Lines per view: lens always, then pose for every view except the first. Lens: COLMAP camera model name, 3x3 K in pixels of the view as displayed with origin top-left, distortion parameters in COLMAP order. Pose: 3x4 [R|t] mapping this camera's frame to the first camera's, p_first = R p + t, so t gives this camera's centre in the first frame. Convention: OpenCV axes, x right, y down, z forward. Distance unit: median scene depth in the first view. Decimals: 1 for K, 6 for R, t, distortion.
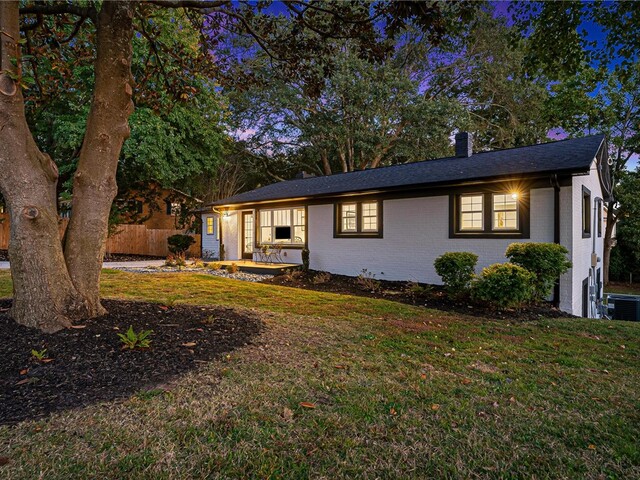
lens RADIAL K [[362.9, 0, 320.0], [0, 362.9, 240.0], [0, 0, 1]] dist [0.001776, 0.000084]
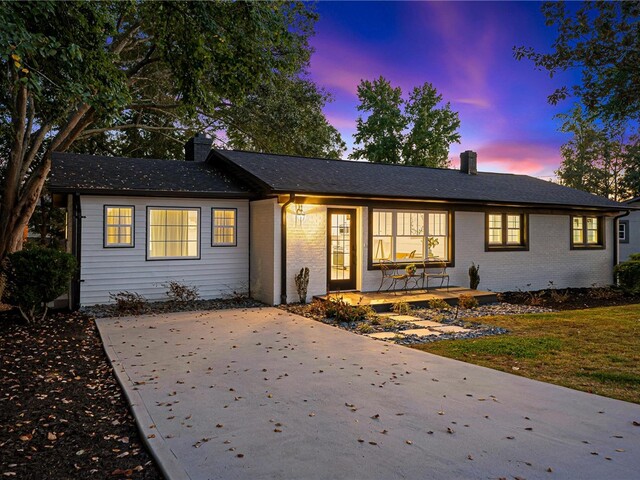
lens RADIAL K [[475.4, 0, 304.2], [0, 475.4, 242.7], [0, 0, 1]] dist [-0.001401, 0.000303]
pose [[0.373313, -0.005095, 0.927692, -1.203463], [0.012118, 0.999926, 0.000615, -0.033277], [-0.927626, 0.011012, 0.373347, 0.997298]]
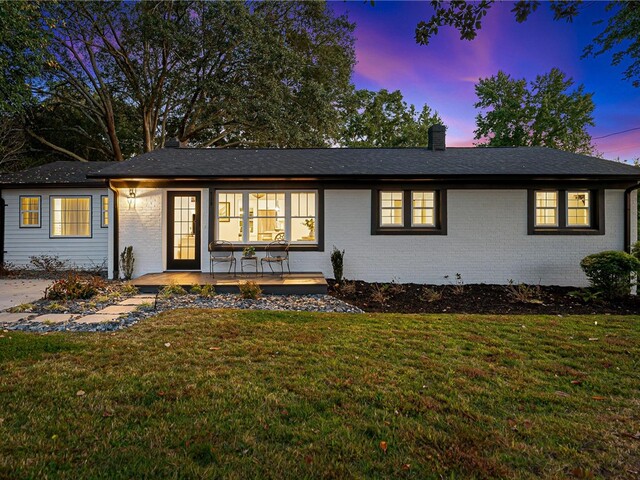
lens RADIAL K [[367.6, 0, 317.7], [0, 367.6, 223.5], [0, 0, 1]] dist [-0.004022, -0.000711]
pose [[0.766423, 0.015463, 0.642150, -0.545552], [0.005928, 0.999497, -0.031143, -0.005950], [-0.642309, 0.027675, 0.765946, 0.498660]]
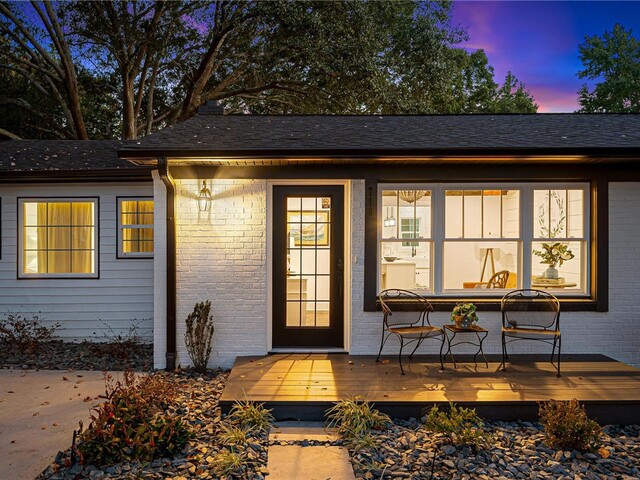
lens RADIAL K [[475.4, 0, 304.2], [0, 475.4, 242.7], [0, 0, 1]] dist [-0.001401, 0.000303]
pose [[0.766606, 0.013917, 0.641967, -0.580147], [0.005877, 0.999571, -0.028686, -0.028684], [-0.642091, 0.025764, 0.766196, 0.915015]]
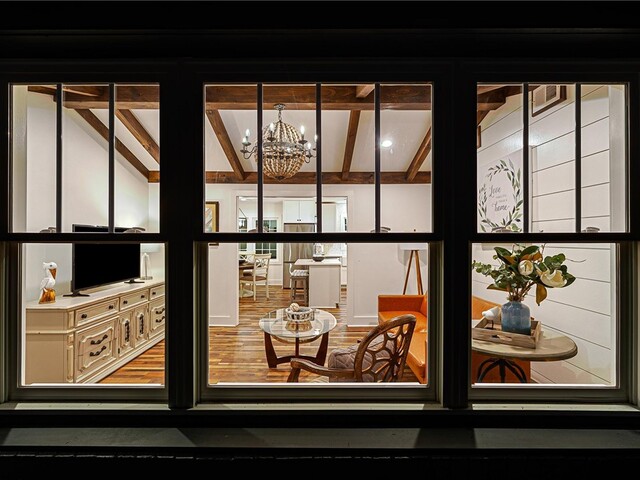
lens RADIAL K [[307.8, 0, 320.0], [0, 307.8, 240.0], [0, 0, 1]] dist [-0.000370, -0.000051]
pose [[0.761010, 0.018165, 0.648486, -0.194063], [0.004381, 0.999441, -0.033137, -0.040323], [-0.648726, 0.028059, 0.760505, 1.093350]]
